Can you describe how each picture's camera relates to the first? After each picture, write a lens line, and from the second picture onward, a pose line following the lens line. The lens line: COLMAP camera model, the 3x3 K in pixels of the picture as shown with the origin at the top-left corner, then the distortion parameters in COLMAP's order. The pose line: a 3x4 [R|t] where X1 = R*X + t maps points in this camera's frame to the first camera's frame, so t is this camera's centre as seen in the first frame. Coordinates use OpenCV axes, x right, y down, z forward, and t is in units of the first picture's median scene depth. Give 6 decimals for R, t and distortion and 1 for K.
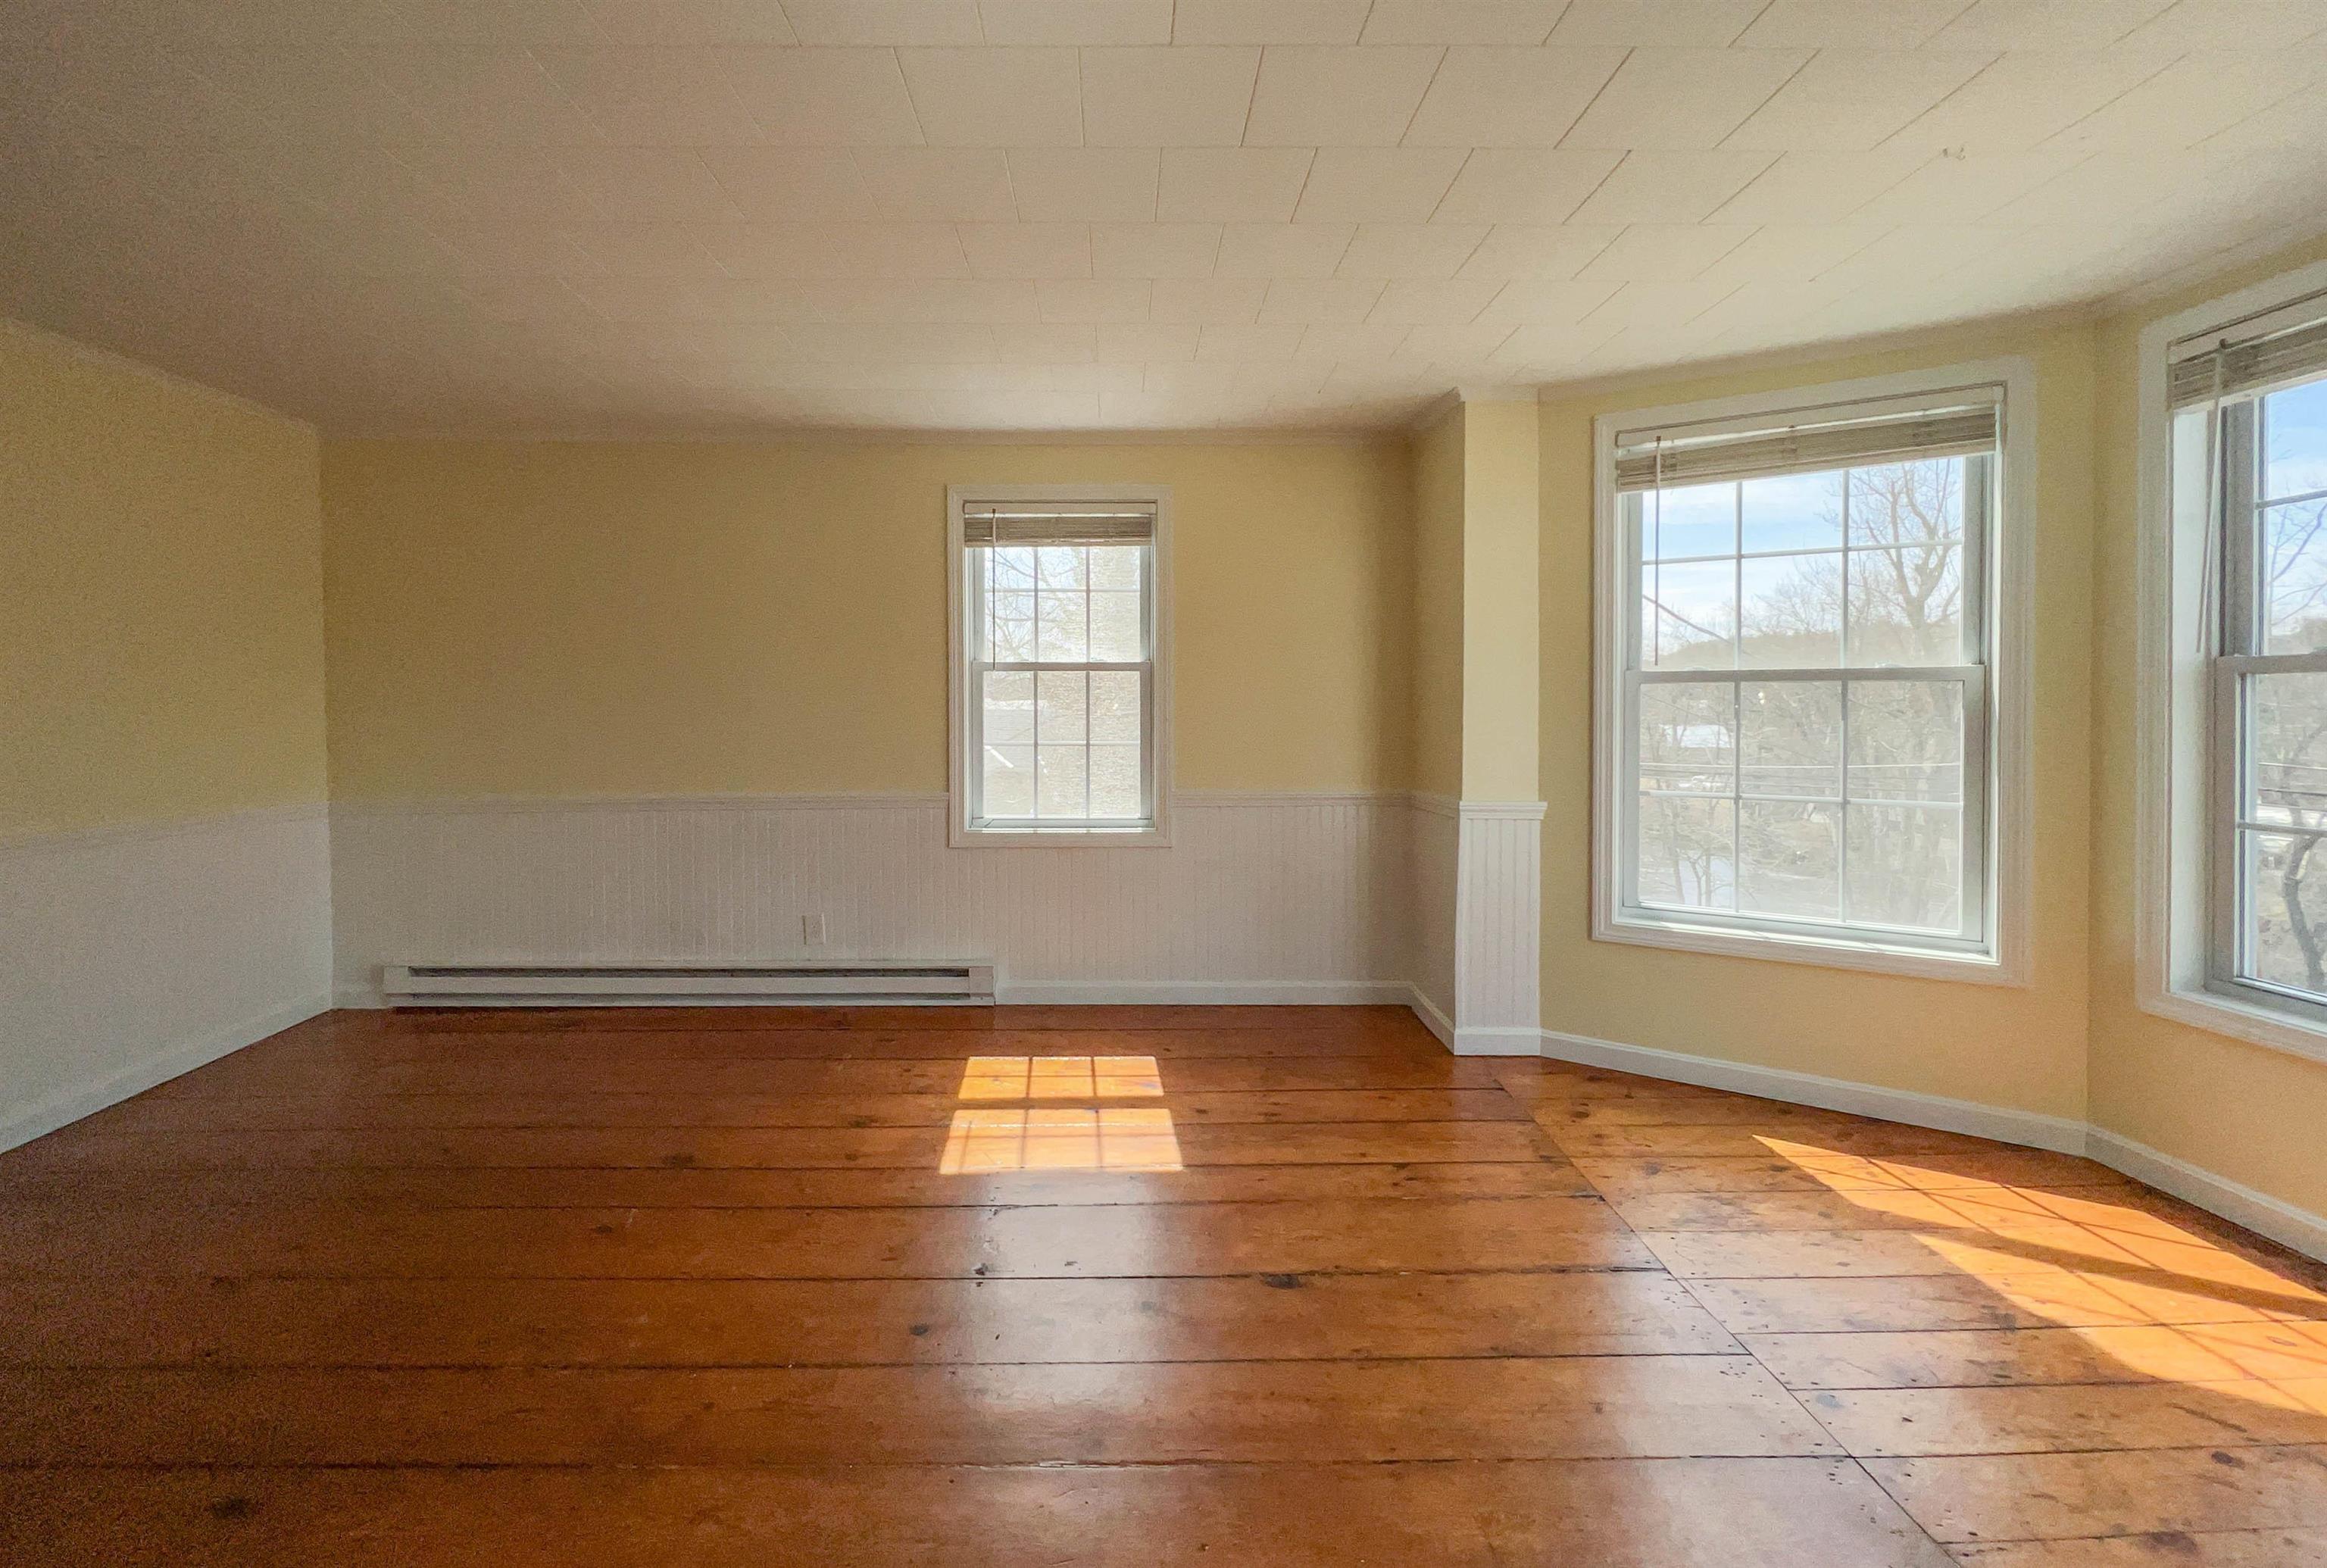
lens RADIAL K [[1022.1, 0, 1166.2], [0, 1022.1, 712.4], [0, 0, 1]] dist [-0.001632, 0.000584]
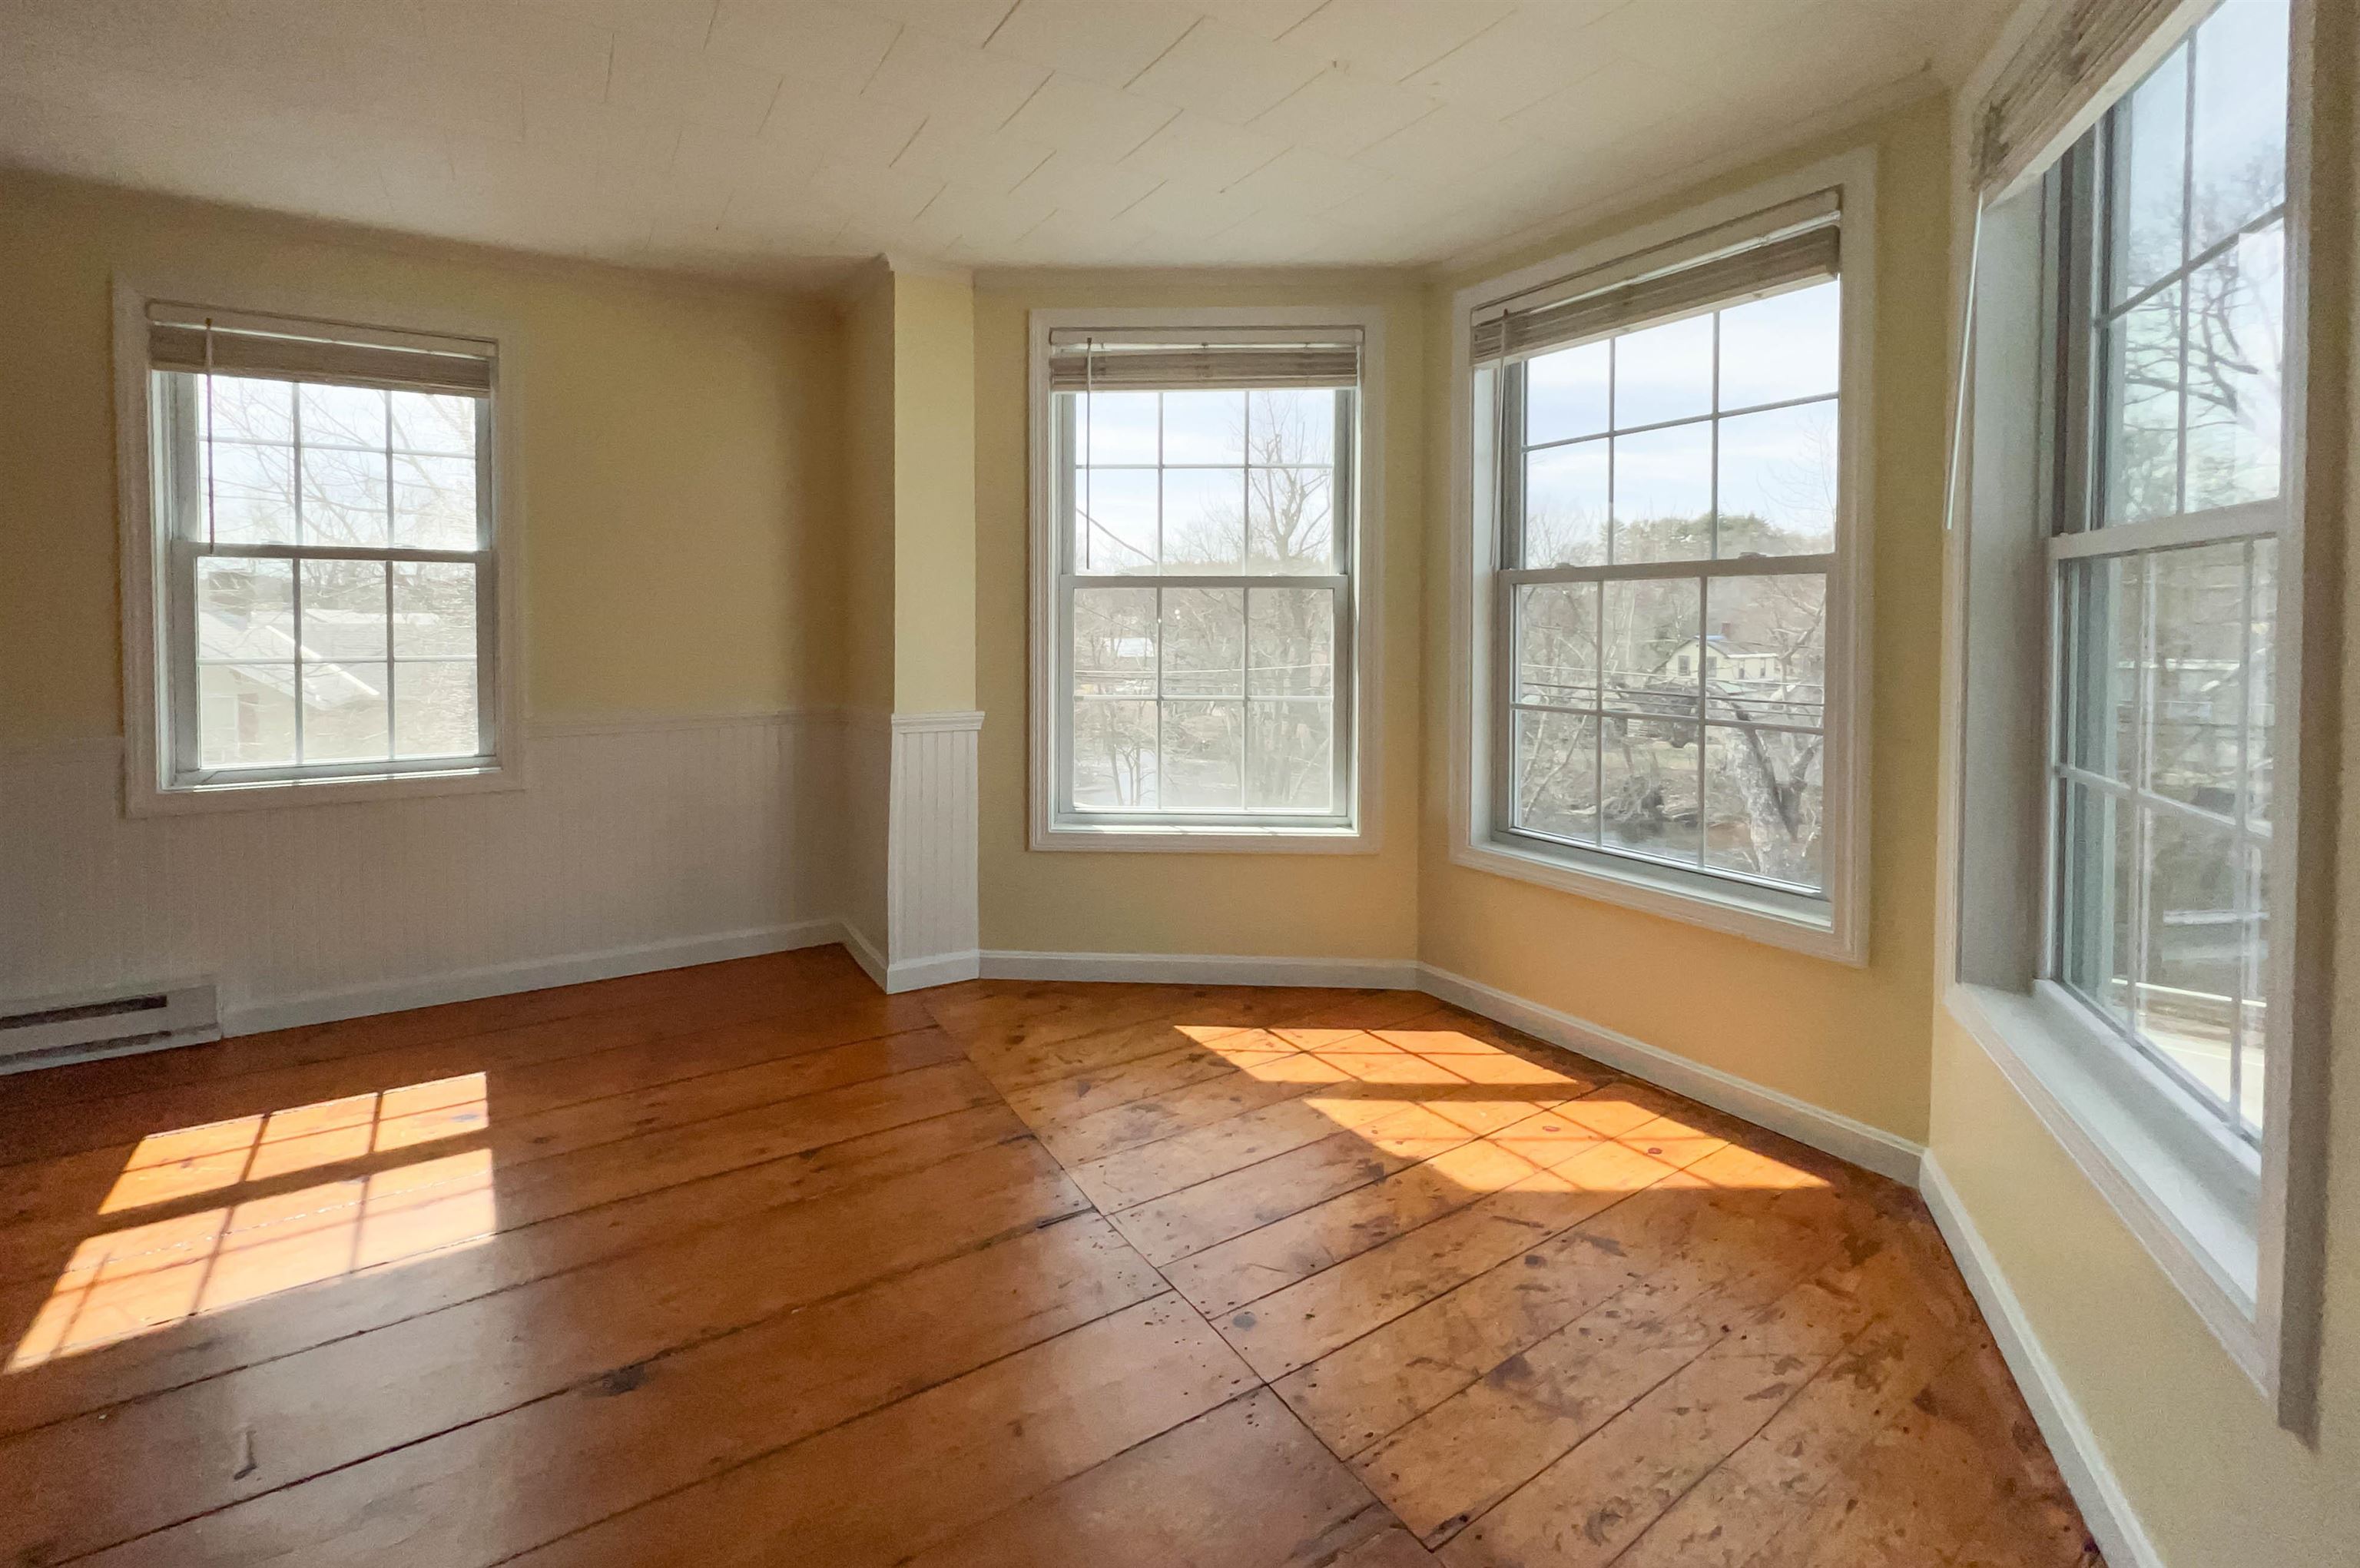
lens RADIAL K [[973.7, 0, 1172.0], [0, 973.7, 642.0], [0, 0, 1]] dist [-0.008358, -0.000120]
pose [[0.866633, -0.009498, 0.498856, 0.078213], [0.002427, 0.999887, 0.014821, 0.011232], [-0.498941, -0.011634, 0.866558, 0.139456]]
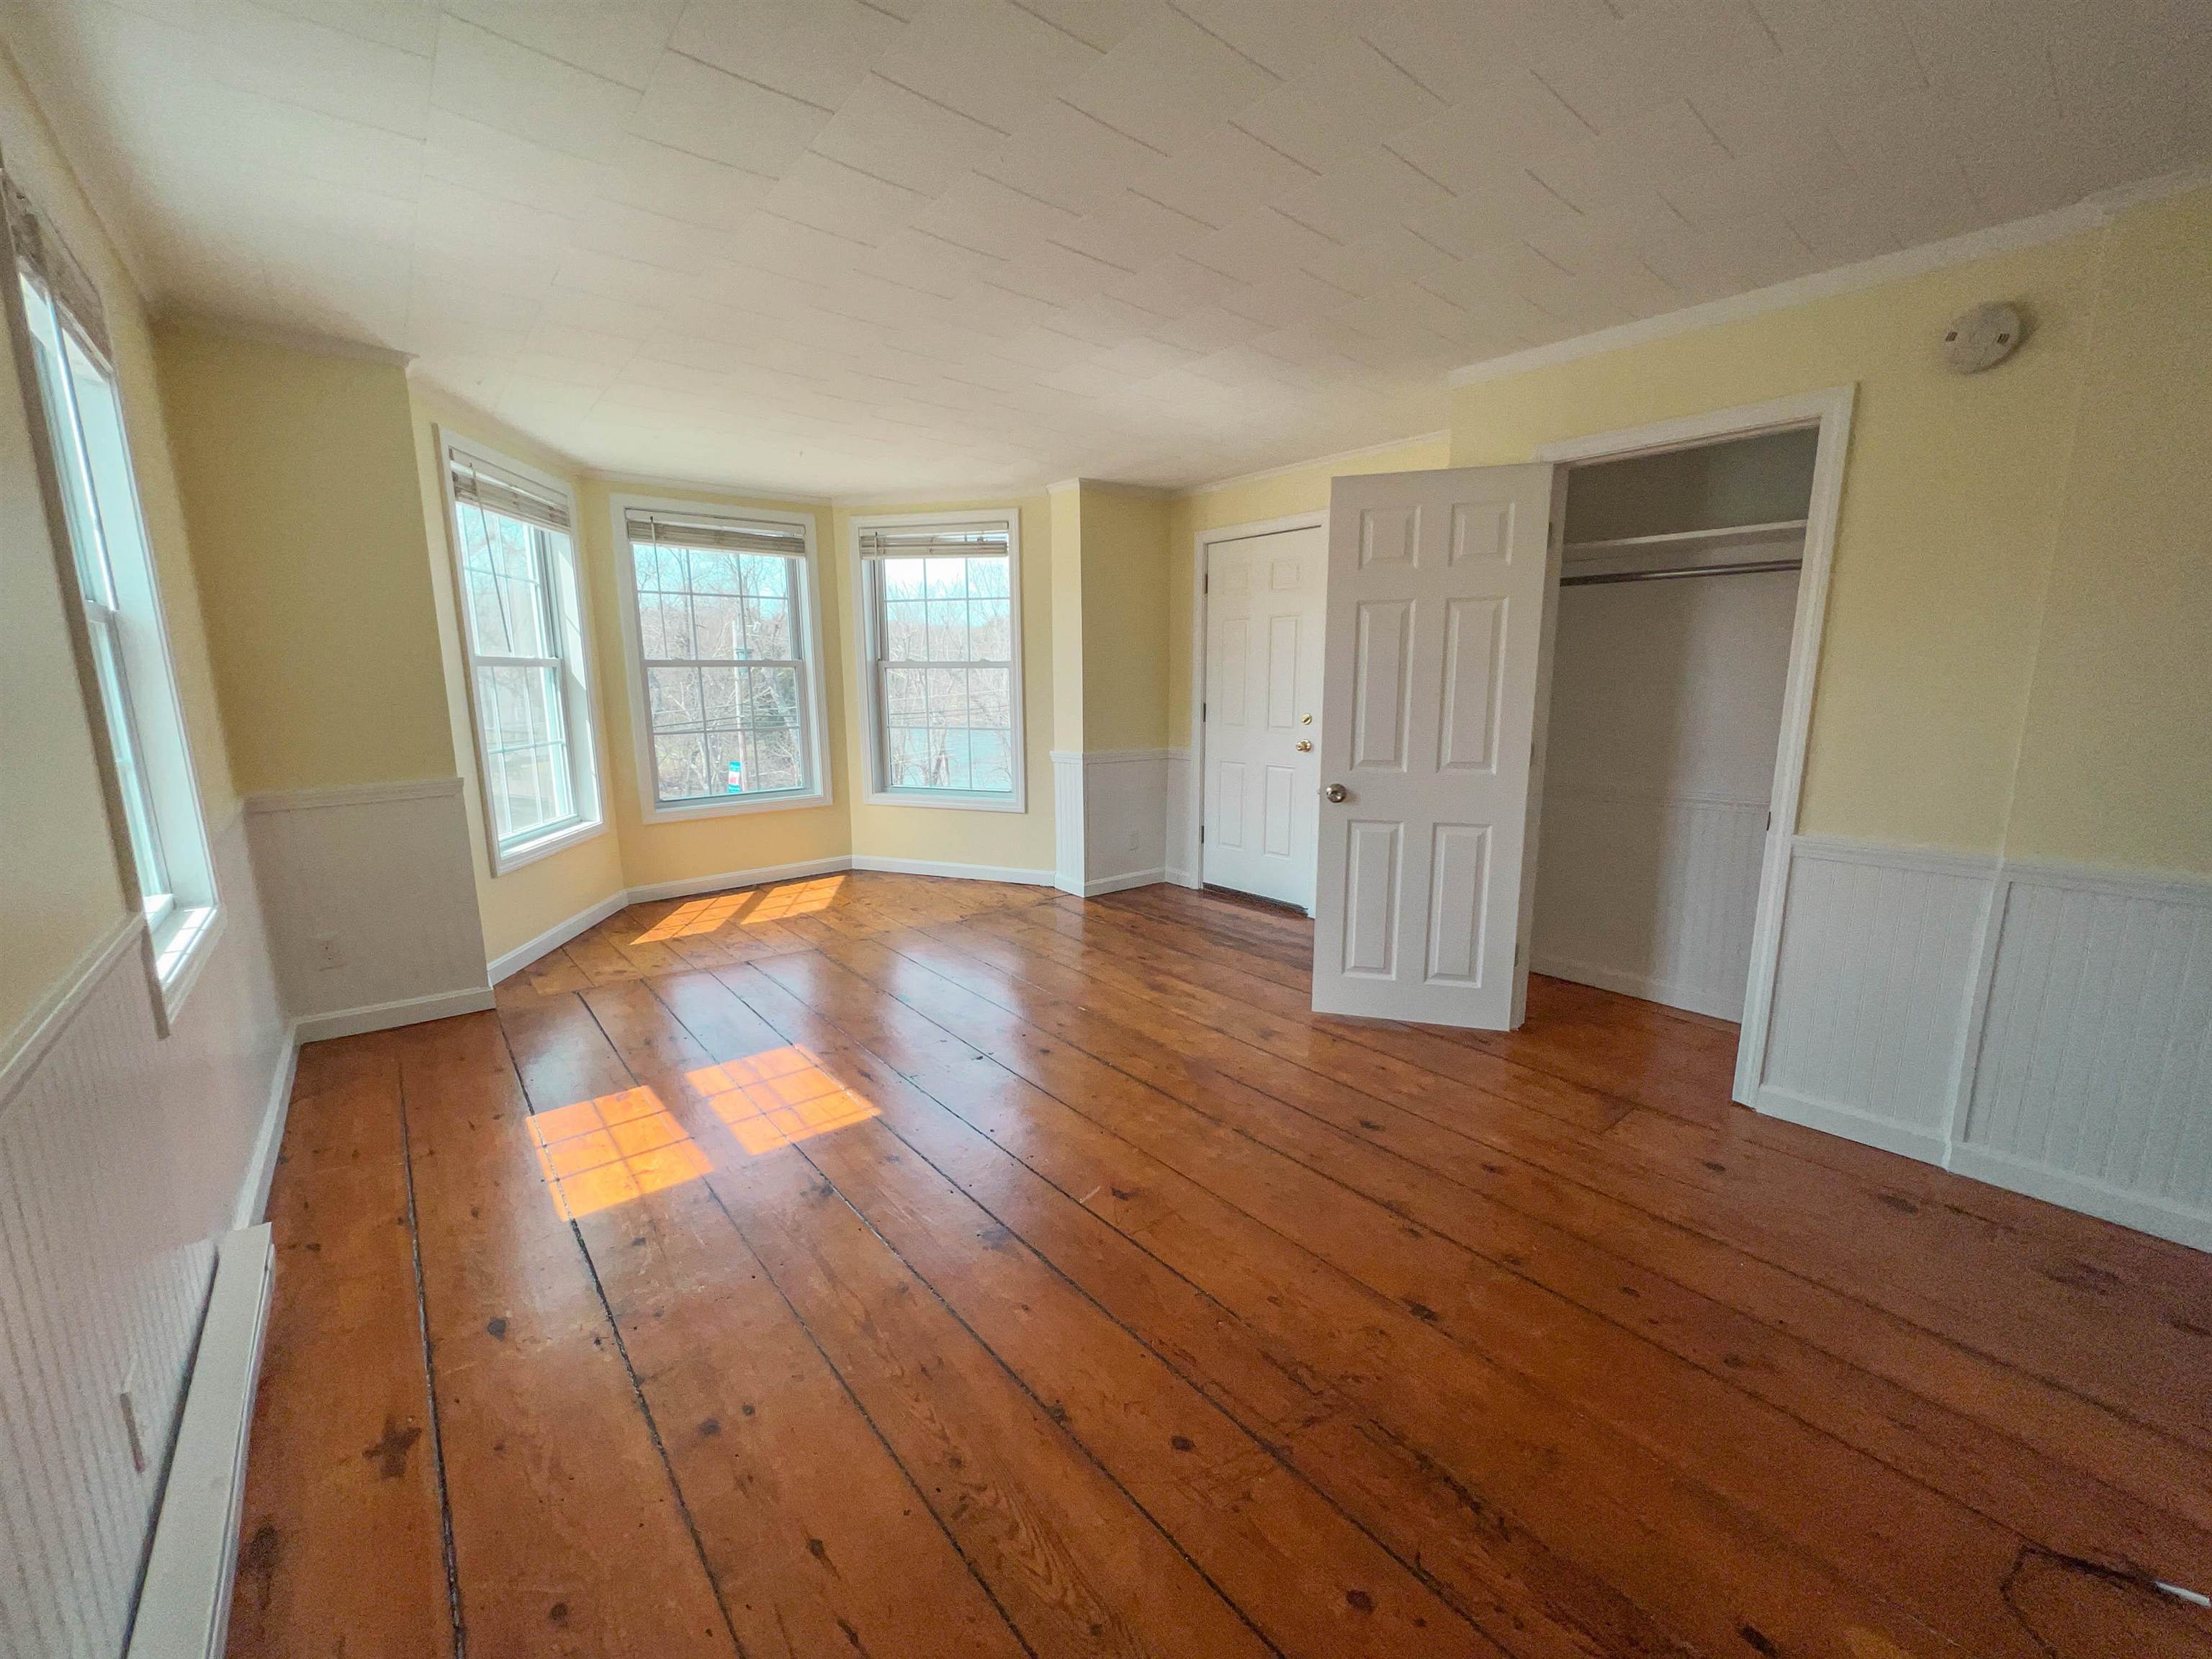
lens RADIAL K [[869.8, 0, 1106.0], [0, 869.8, 829.5], [0, 0, 1]] dist [0.002190, 0.000162]
pose [[-0.620817, -0.135651, 0.772131, -0.868268], [0.009253, 0.983579, 0.180238, -0.017032], [-0.783901, 0.119039, -0.609367, 1.097526]]
